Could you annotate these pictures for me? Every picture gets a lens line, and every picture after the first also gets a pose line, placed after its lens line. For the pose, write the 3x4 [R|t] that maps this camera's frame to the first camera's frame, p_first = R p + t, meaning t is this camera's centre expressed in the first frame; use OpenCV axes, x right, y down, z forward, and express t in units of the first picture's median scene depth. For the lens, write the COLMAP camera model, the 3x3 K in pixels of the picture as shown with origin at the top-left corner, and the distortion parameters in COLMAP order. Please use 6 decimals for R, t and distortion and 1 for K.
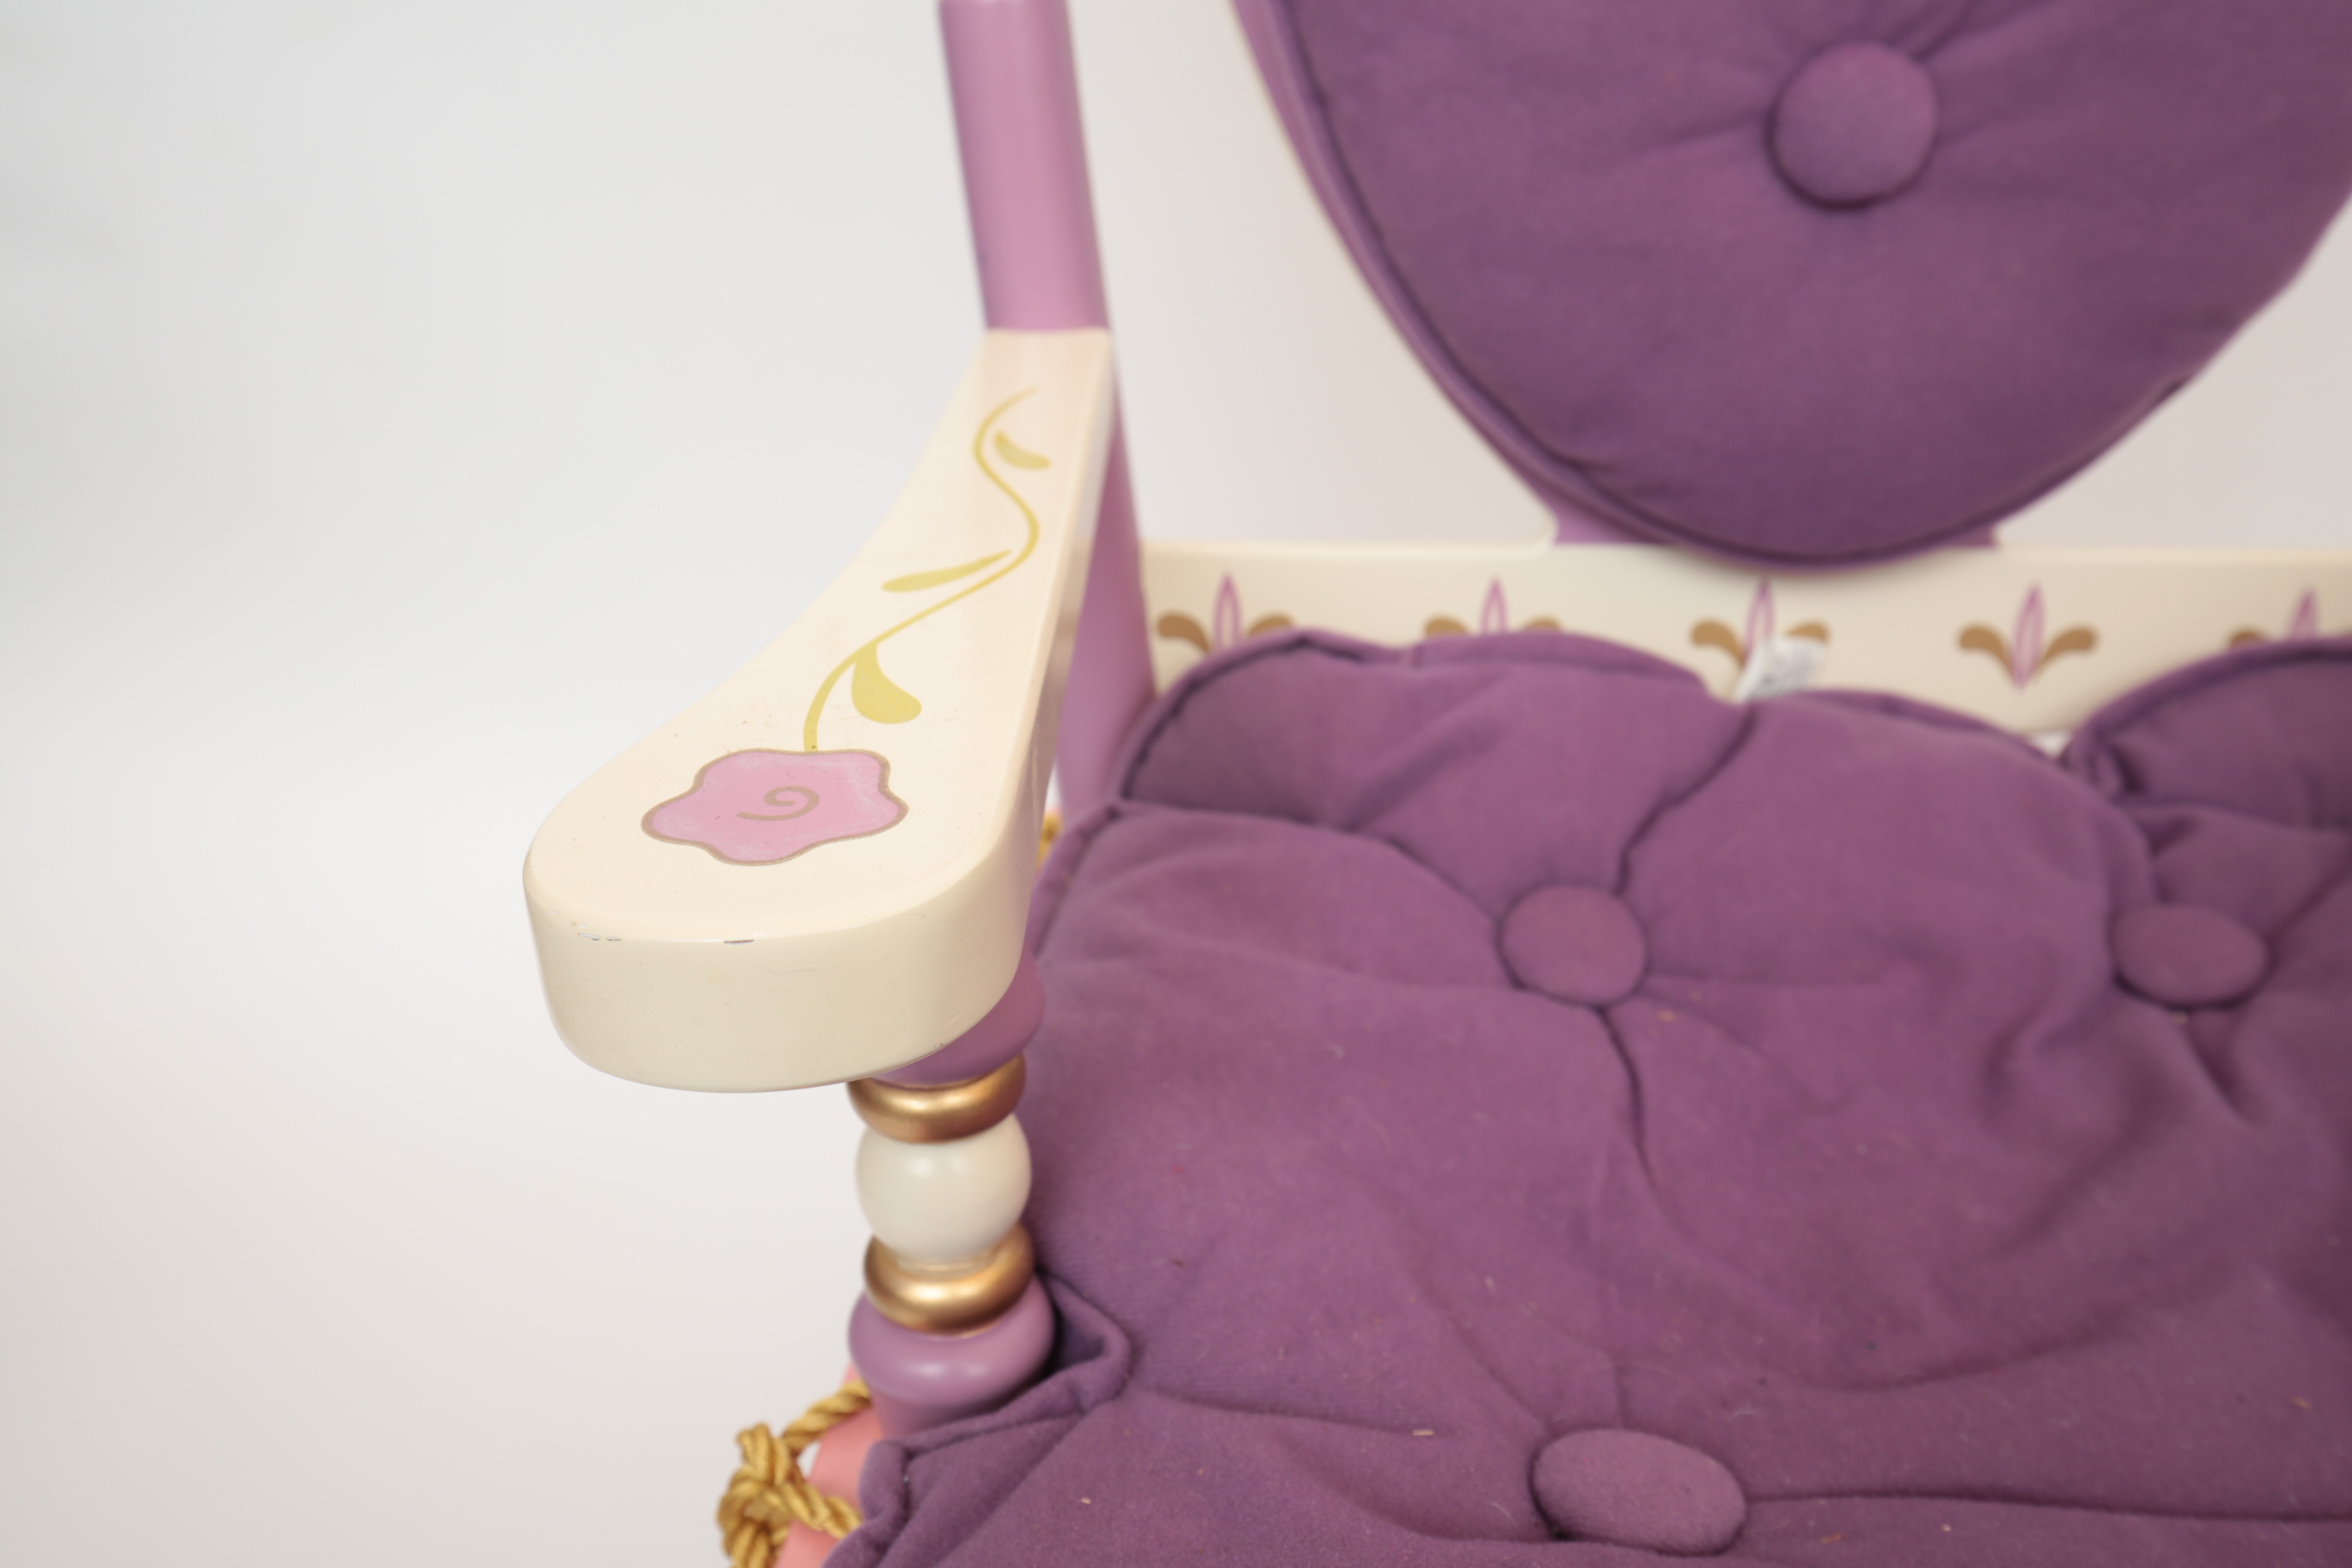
lens RADIAL K [[2460.8, 0, 1199.0], [0, 2460.8, 809.1], [0, 0, 1]] dist [0.110932, 0.000000]
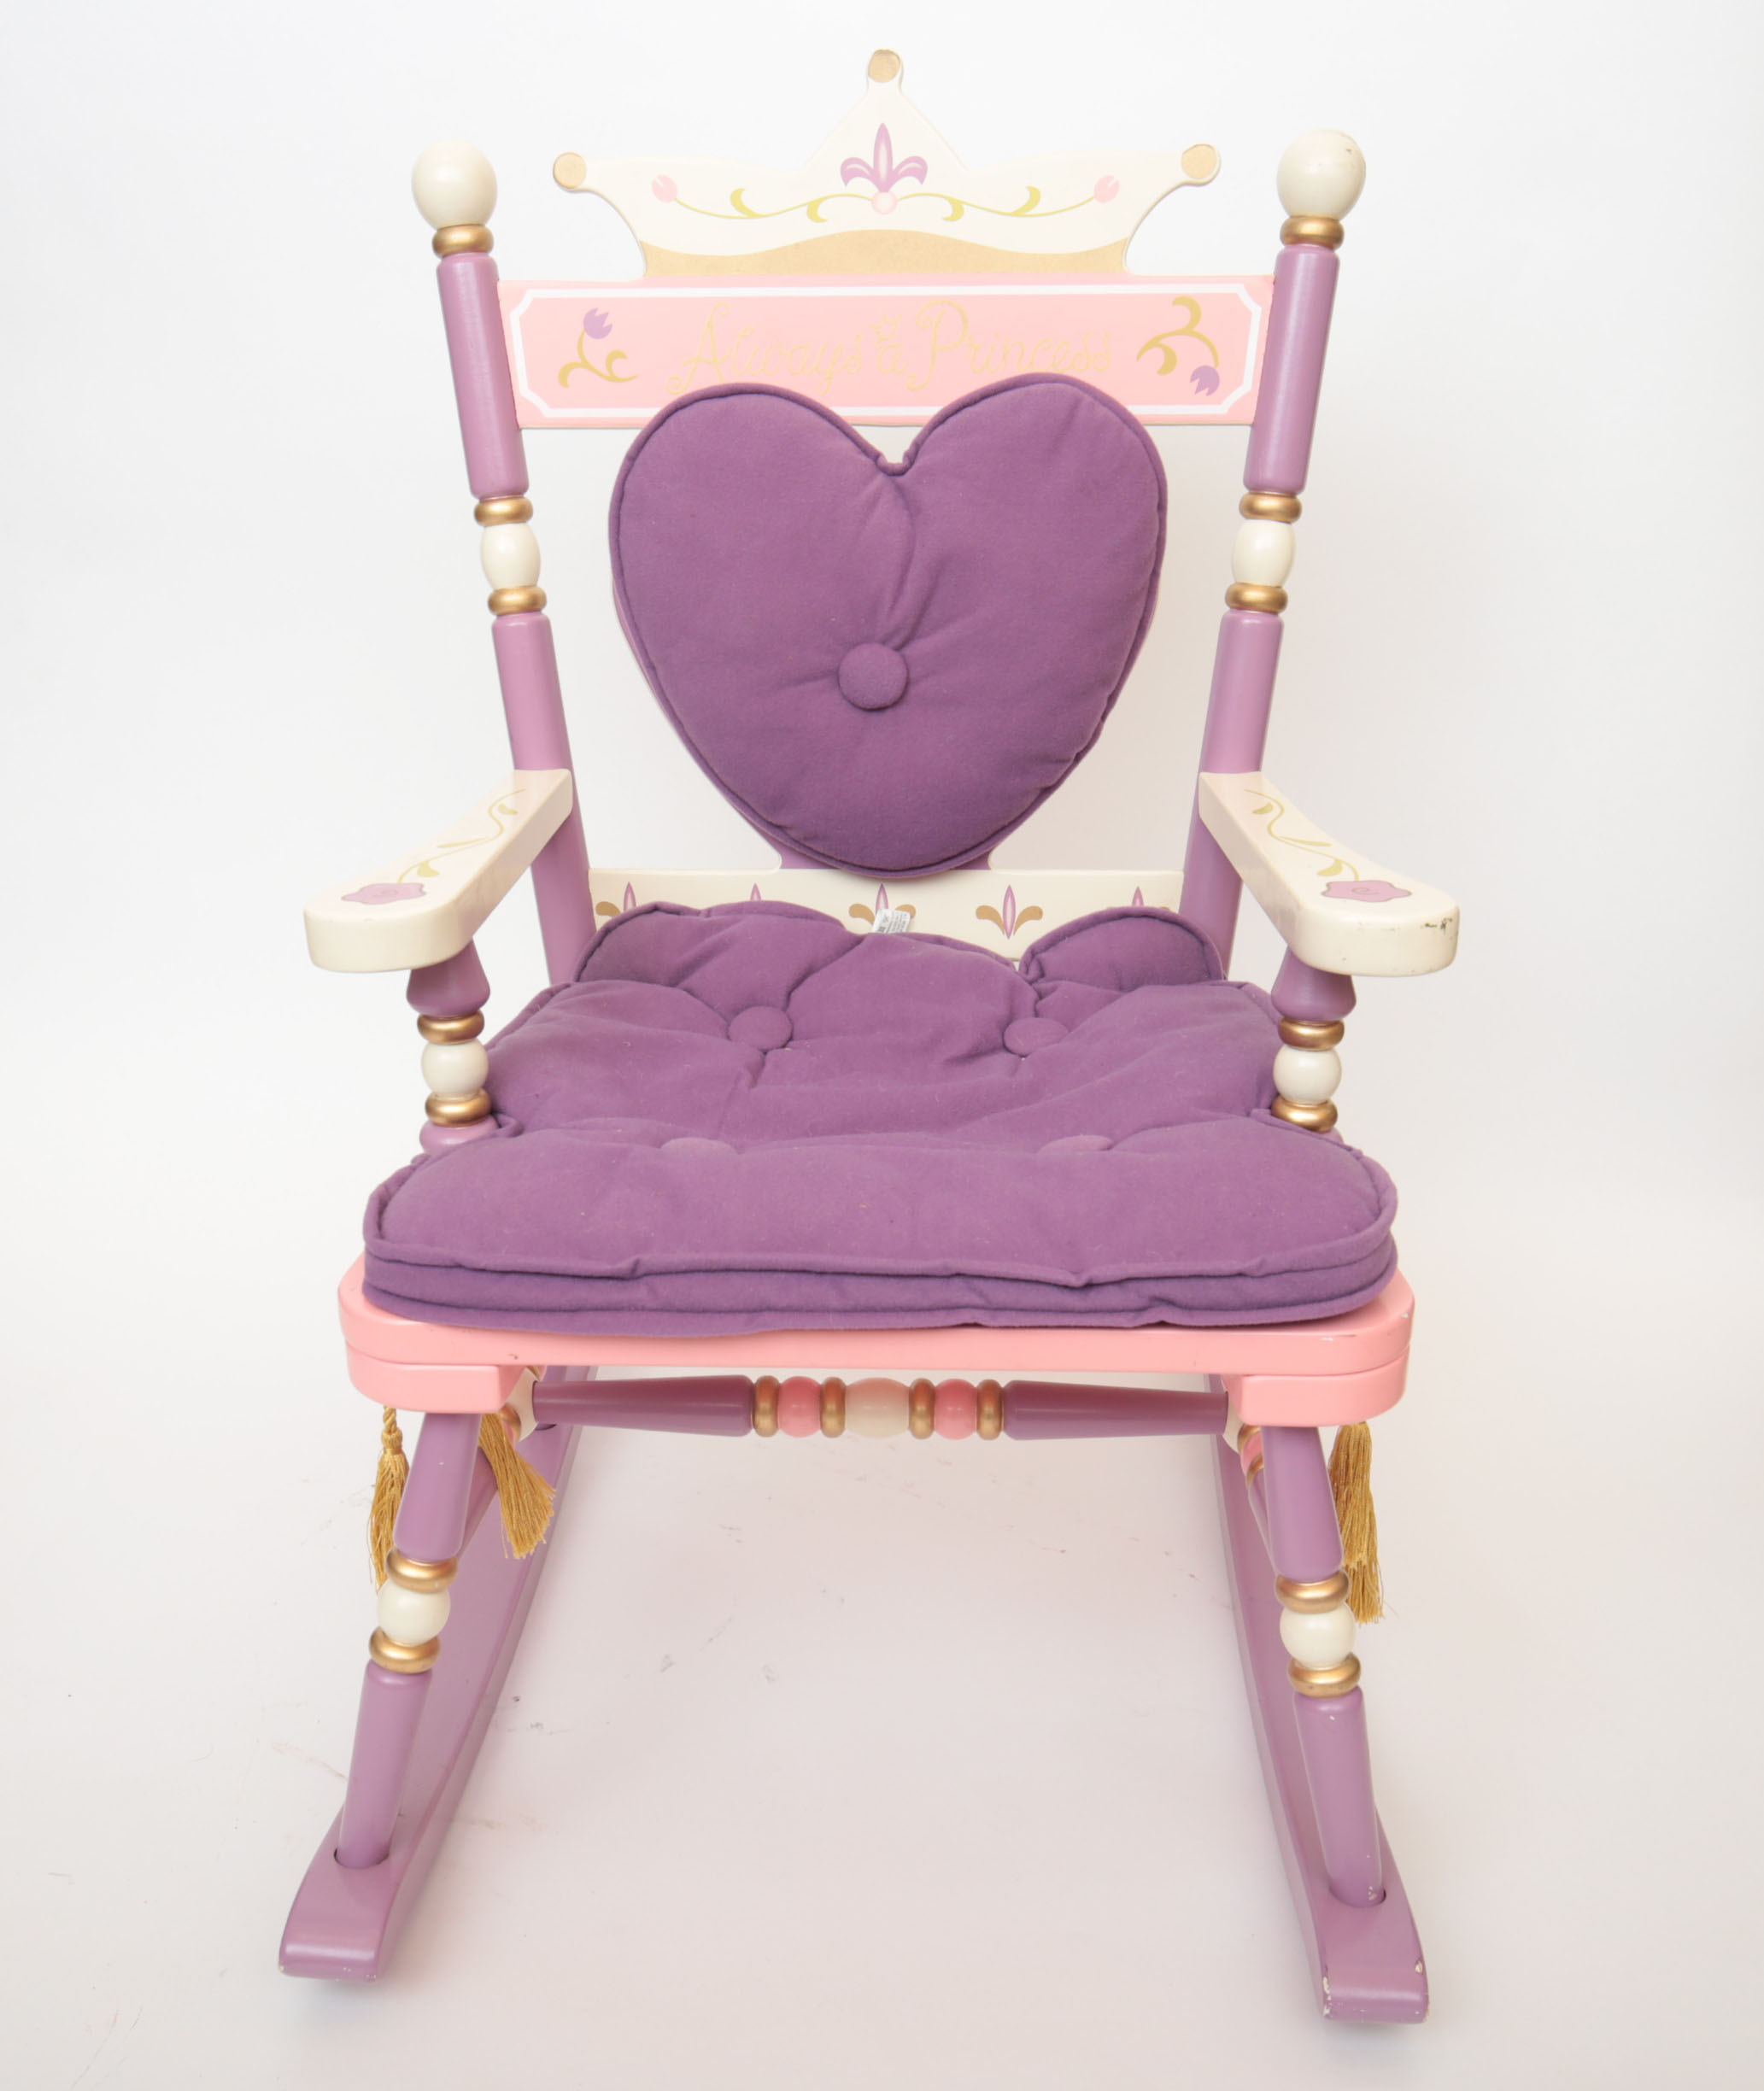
lens RADIAL K [[2637.1, 0, 869.2], [0, 2637.1, 1061.3], [0, 0, 1]] dist [0.047402, 0.000000]
pose [[0.998645, -0.008366, -0.051365, 0.351942], [0.001427, 0.991026, -0.133664, 0.381275], [0.052022, 0.133409, 0.989695, -1.288335]]
